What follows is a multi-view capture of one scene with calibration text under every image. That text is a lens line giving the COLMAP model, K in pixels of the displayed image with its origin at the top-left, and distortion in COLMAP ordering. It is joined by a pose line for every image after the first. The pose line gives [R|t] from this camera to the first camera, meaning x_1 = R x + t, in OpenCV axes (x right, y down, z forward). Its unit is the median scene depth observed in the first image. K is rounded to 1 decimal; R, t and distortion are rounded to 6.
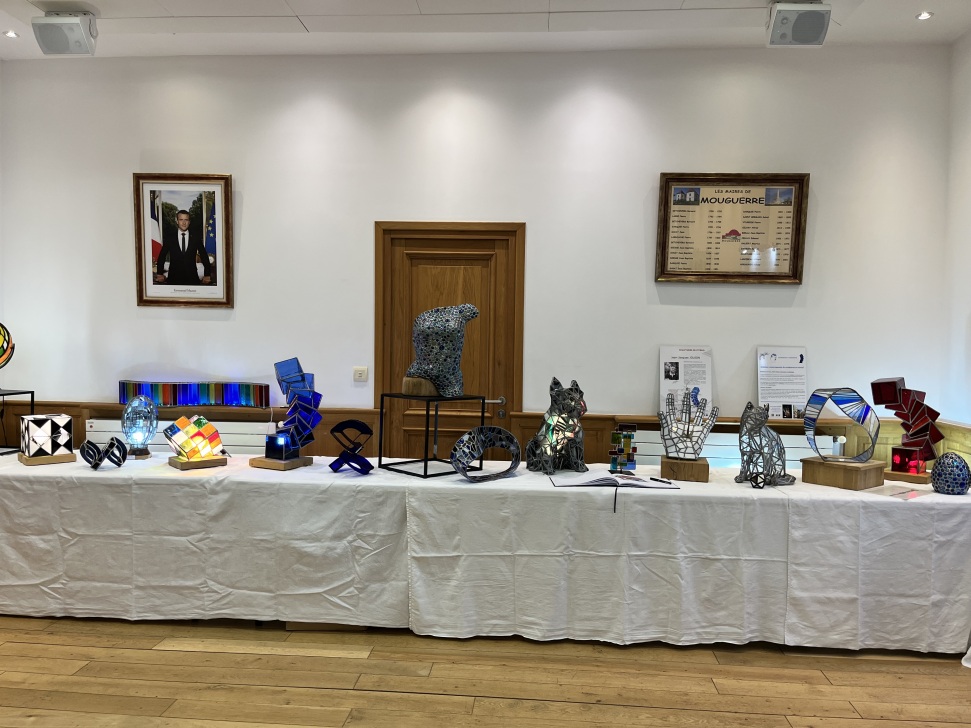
lens RADIAL K [[732.5, 0, 489.9], [0, 732.5, 369.9], [0, 0, 1]] dist [0.054685, -0.068462]
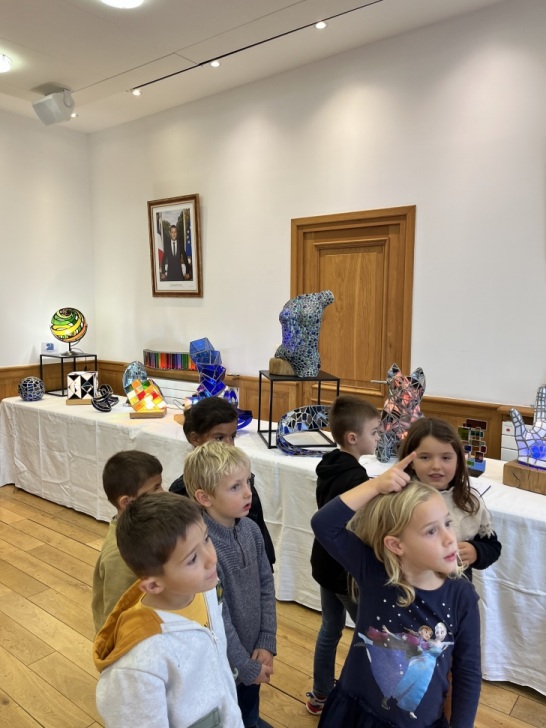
lens RADIAL K [[549.2, 0, 273.2], [0, 549.2, 365.8], [0, 0, 1]] dist [0.054685, -0.068462]
pose [[0.829488, 0.049099, -0.556363, 0.311878], [-0.015799, 0.997793, 0.064499, -0.027712], [0.558301, -0.044712, 0.828433, 0.255944]]
